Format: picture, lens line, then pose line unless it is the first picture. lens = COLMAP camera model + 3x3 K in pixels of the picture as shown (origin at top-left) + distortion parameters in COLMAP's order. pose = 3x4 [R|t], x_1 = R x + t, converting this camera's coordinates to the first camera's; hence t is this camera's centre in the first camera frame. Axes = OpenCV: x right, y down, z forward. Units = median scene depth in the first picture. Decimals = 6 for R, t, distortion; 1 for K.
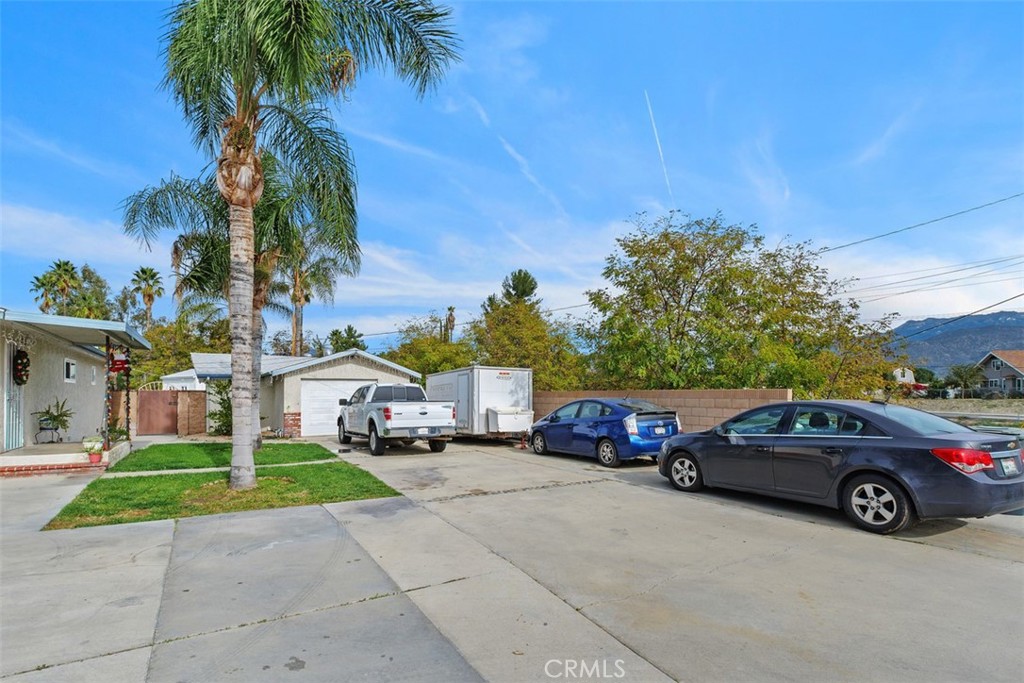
lens RADIAL K [[486.0, 0, 512.4], [0, 486.0, 365.4], [0, 0, 1]] dist [-0.001894, -0.000283]
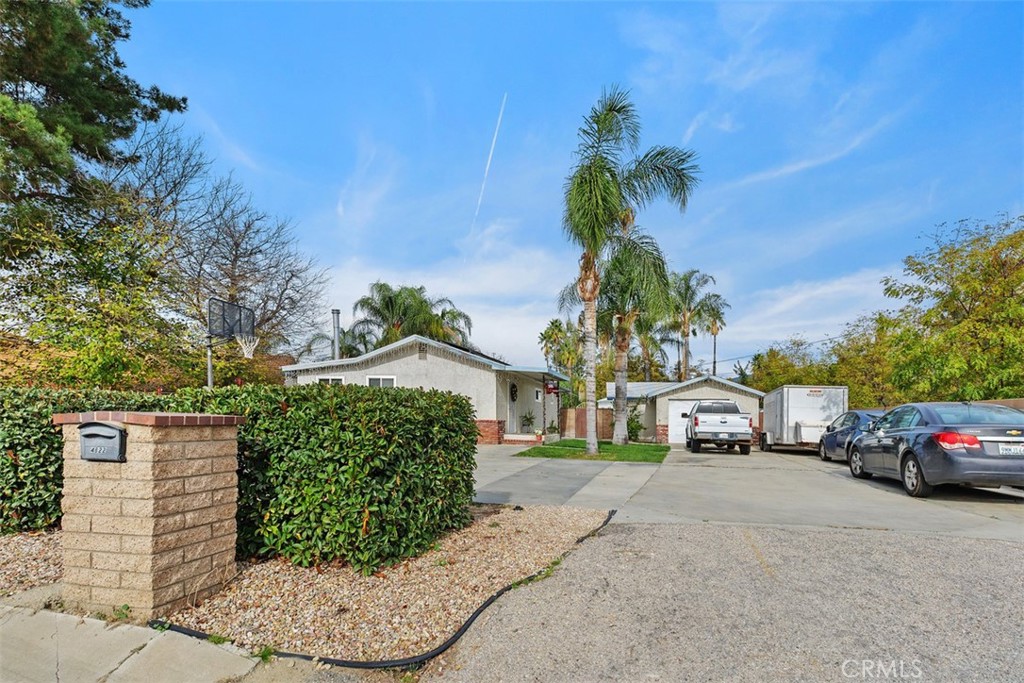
lens RADIAL K [[486.0, 0, 512.4], [0, 486.0, 365.4], [0, 0, 1]] dist [-0.001894, -0.000283]
pose [[0.667079, -0.061771, -0.742422, 0.358525], [0.021706, 0.997745, -0.063511, 0.014202], [0.744671, 0.026252, 0.666915, -0.259888]]
